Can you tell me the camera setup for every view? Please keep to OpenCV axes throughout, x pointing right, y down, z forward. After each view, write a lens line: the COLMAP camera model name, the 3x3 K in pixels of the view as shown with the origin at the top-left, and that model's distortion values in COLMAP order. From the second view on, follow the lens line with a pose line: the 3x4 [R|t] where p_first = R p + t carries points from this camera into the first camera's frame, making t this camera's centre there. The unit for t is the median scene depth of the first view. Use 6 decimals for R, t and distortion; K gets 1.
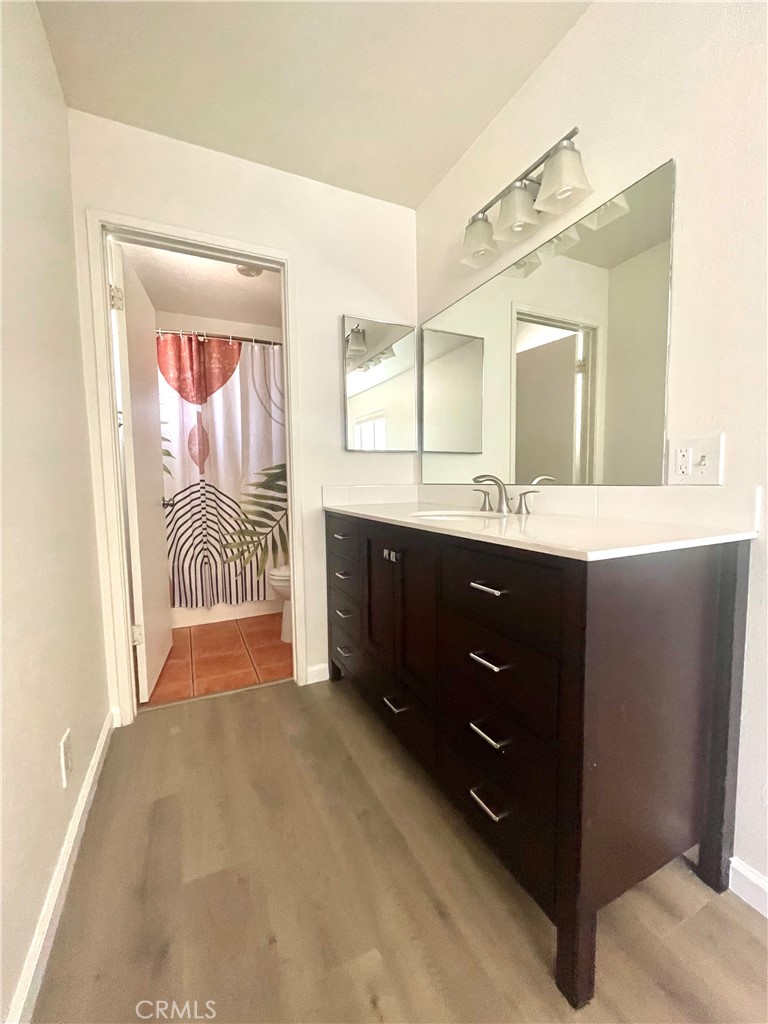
lens RADIAL K [[415.2, 0, 384.0], [0, 415.2, 512.0], [0, 0, 1]] dist [-0.005141, -0.000321]
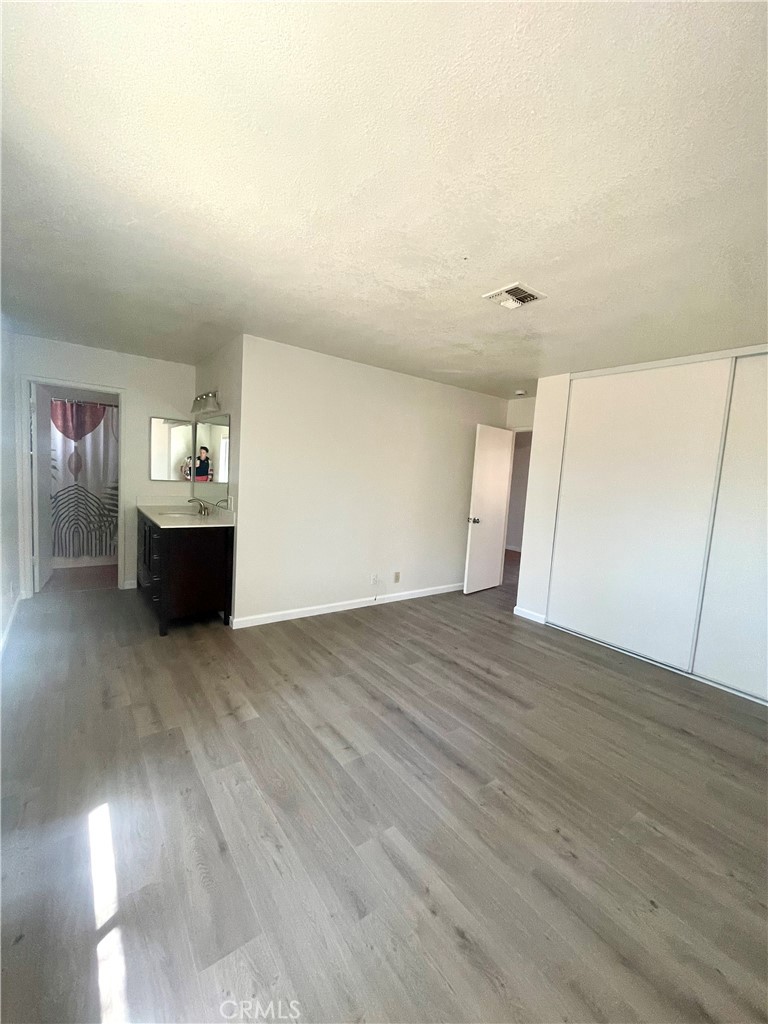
lens RADIAL K [[415.2, 0, 384.0], [0, 415.2, 512.0], [0, 0, 1]] dist [-0.005141, -0.000321]
pose [[0.978206, 0.058141, 0.199333, 0.491521], [-0.062236, 0.997959, 0.014335, -0.065106], [-0.198092, -0.026428, 0.979827, -0.973039]]
